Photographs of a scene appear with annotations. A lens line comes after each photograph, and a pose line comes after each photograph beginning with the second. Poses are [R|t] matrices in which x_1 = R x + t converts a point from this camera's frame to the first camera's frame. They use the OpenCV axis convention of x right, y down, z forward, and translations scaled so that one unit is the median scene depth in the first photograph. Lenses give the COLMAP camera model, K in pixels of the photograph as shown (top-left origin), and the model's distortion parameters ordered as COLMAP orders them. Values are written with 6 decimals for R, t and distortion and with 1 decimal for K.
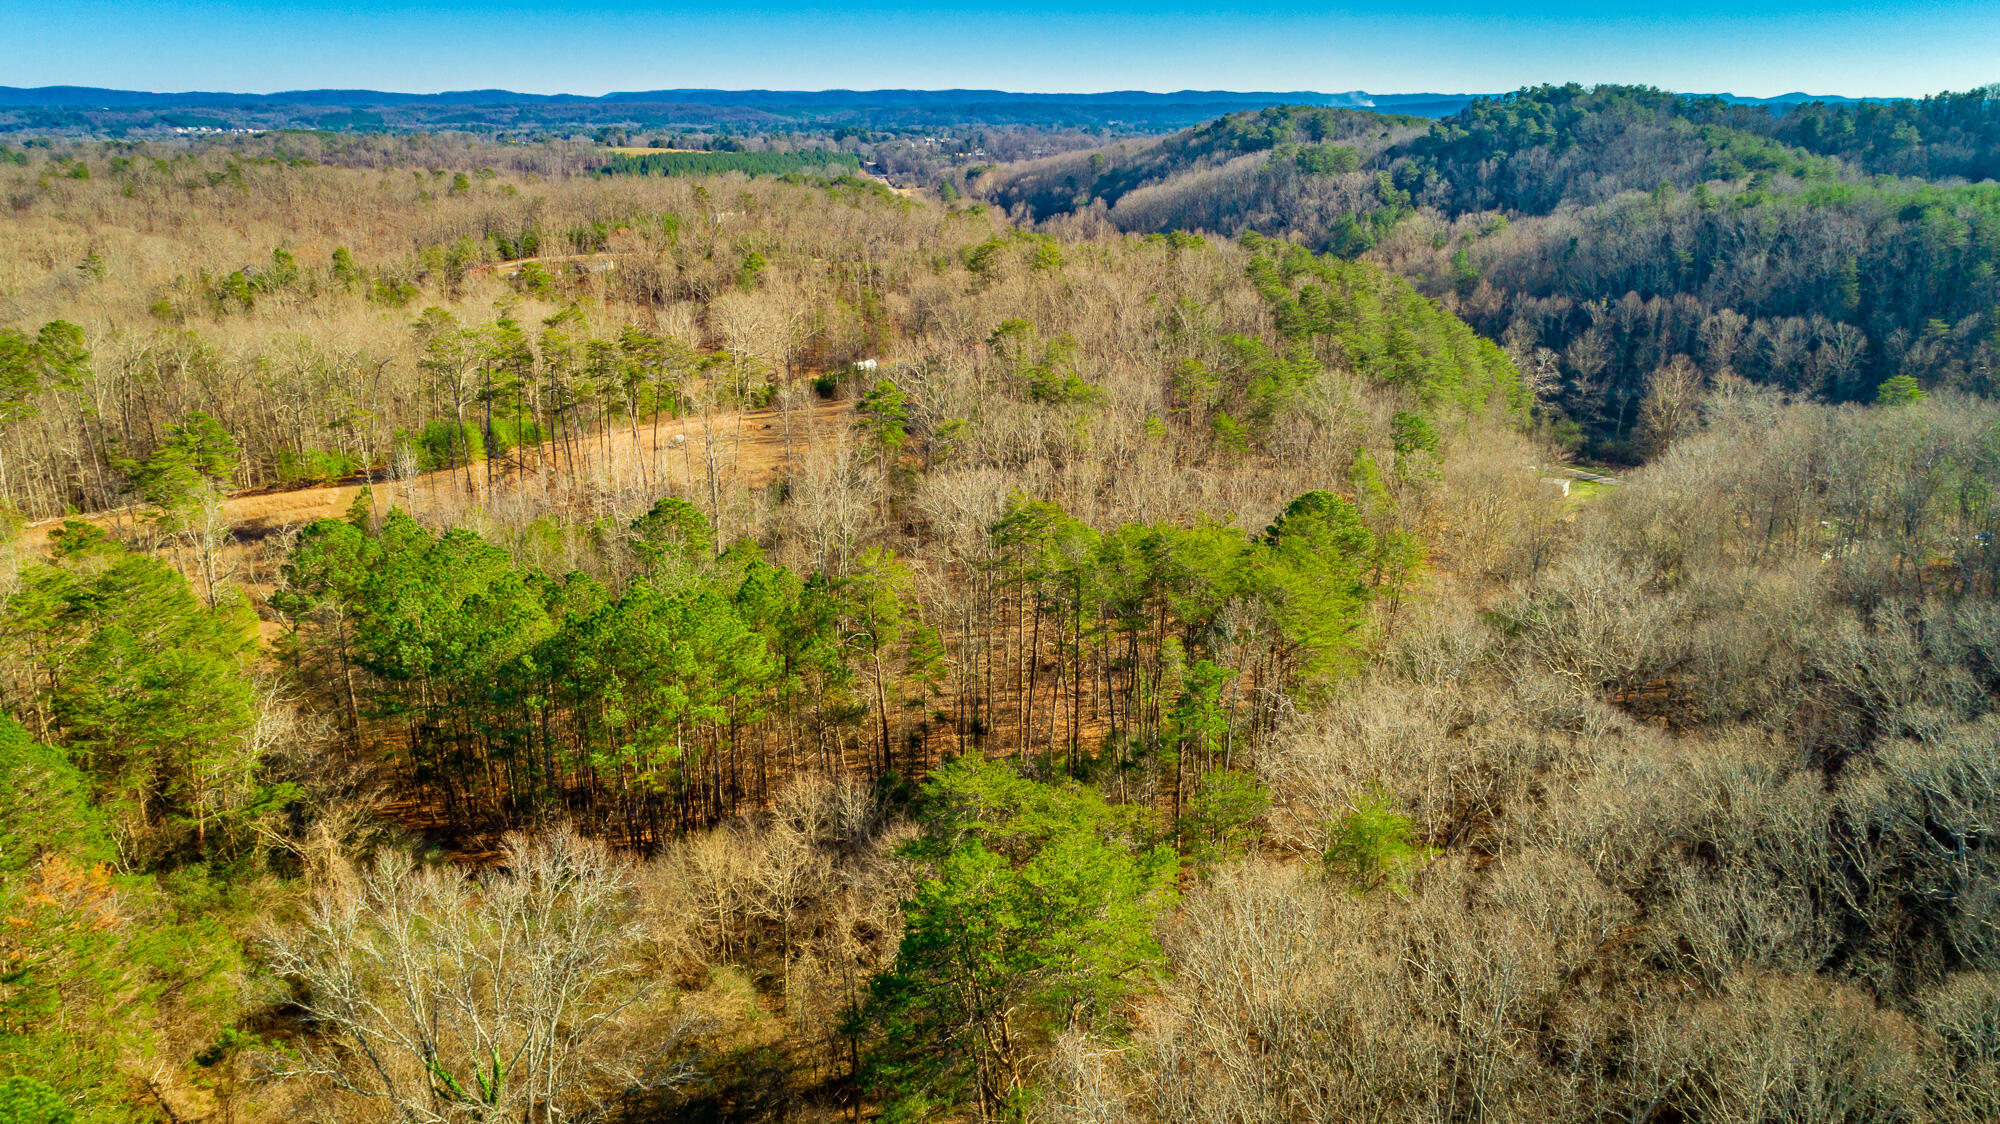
lens RADIAL K [[1403.7, 0, 997.9], [0, 1403.7, 565.5], [0, 0, 1]] dist [-0.001813, 0.004965]
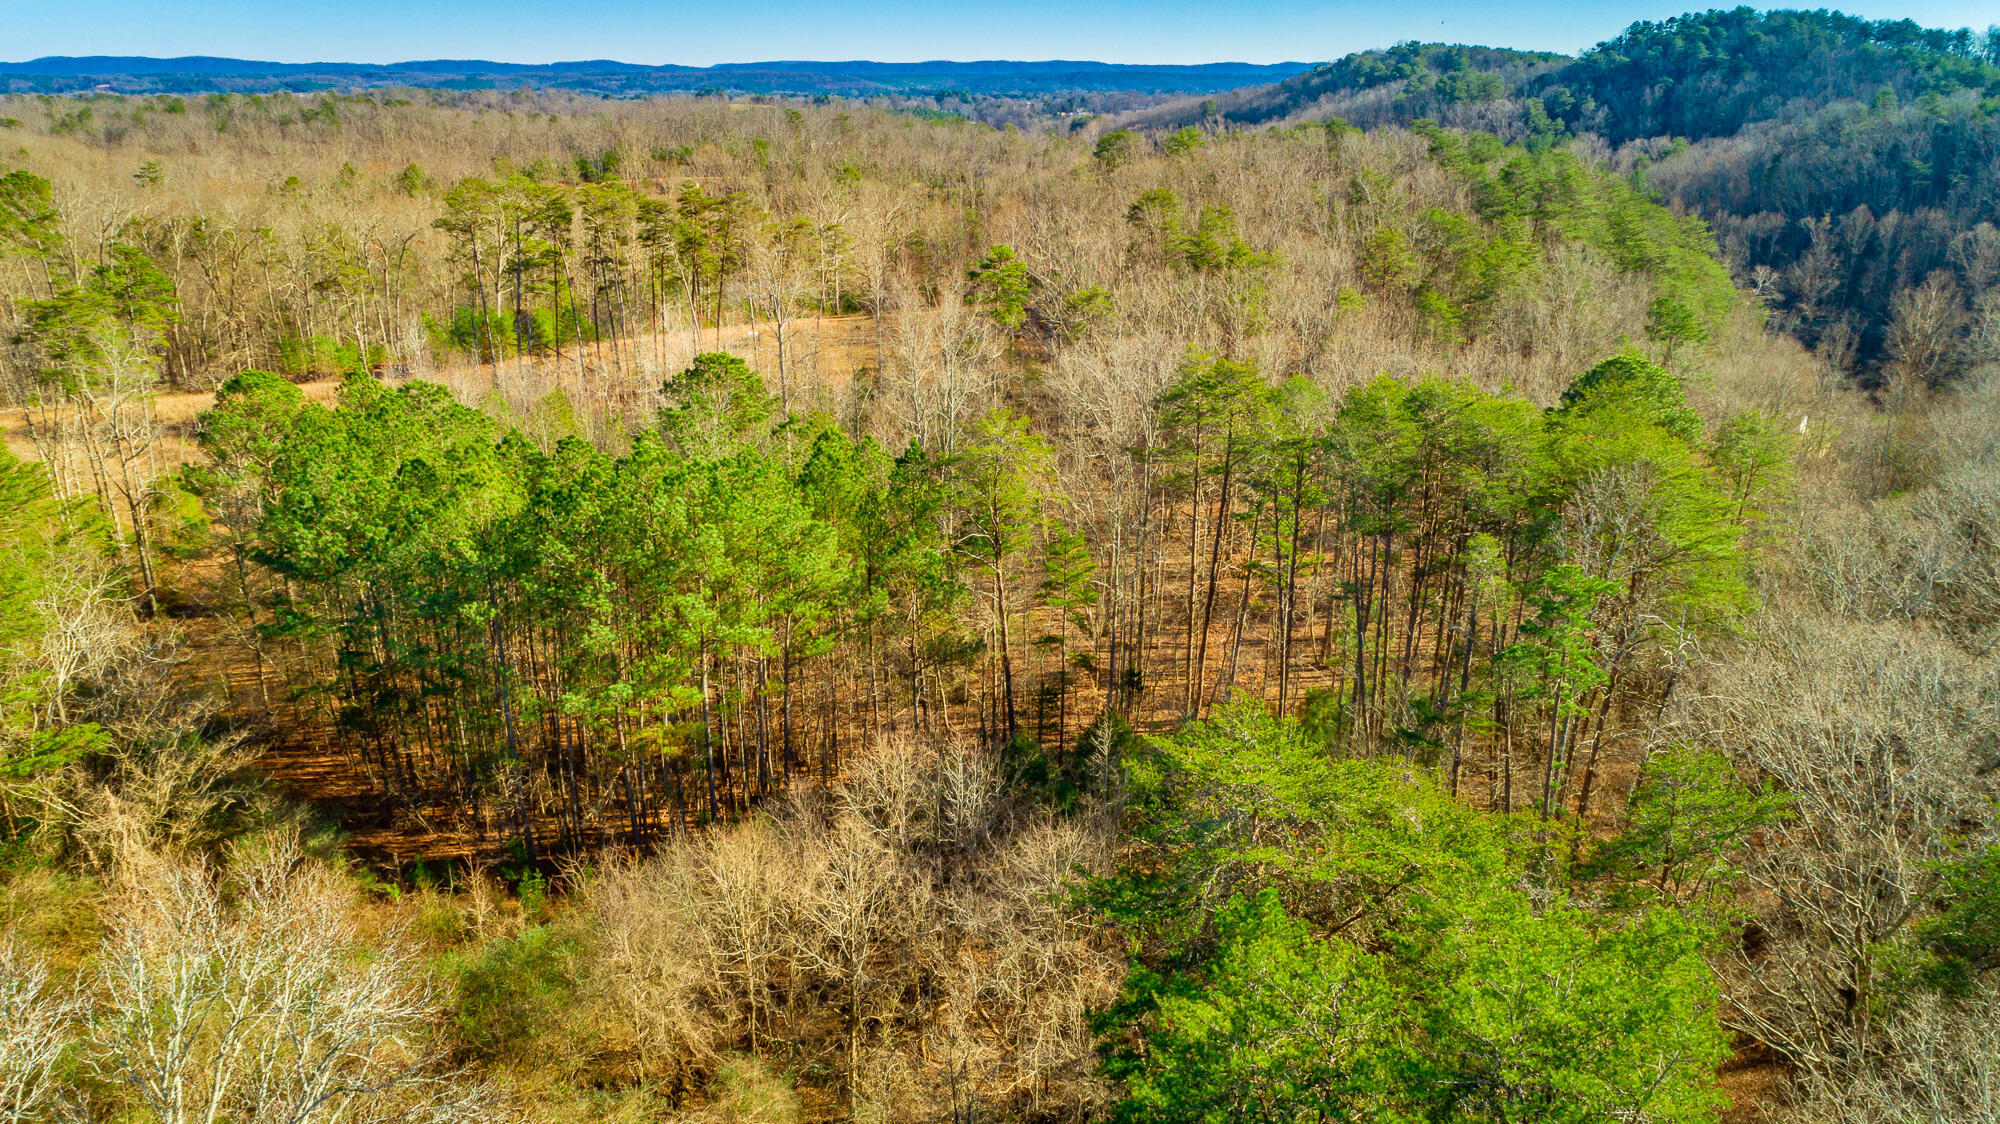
lens RADIAL K [[1403.7, 0, 992.8], [0, 1403.7, 557.7], [0, 0, 1]] dist [-0.001813, 0.004965]
pose [[0.997447, 0.021842, -0.067985, -0.029844], [-0.020715, 0.999637, 0.017244, 0.033253], [0.068337, -0.015792, 0.997537, 0.219678]]
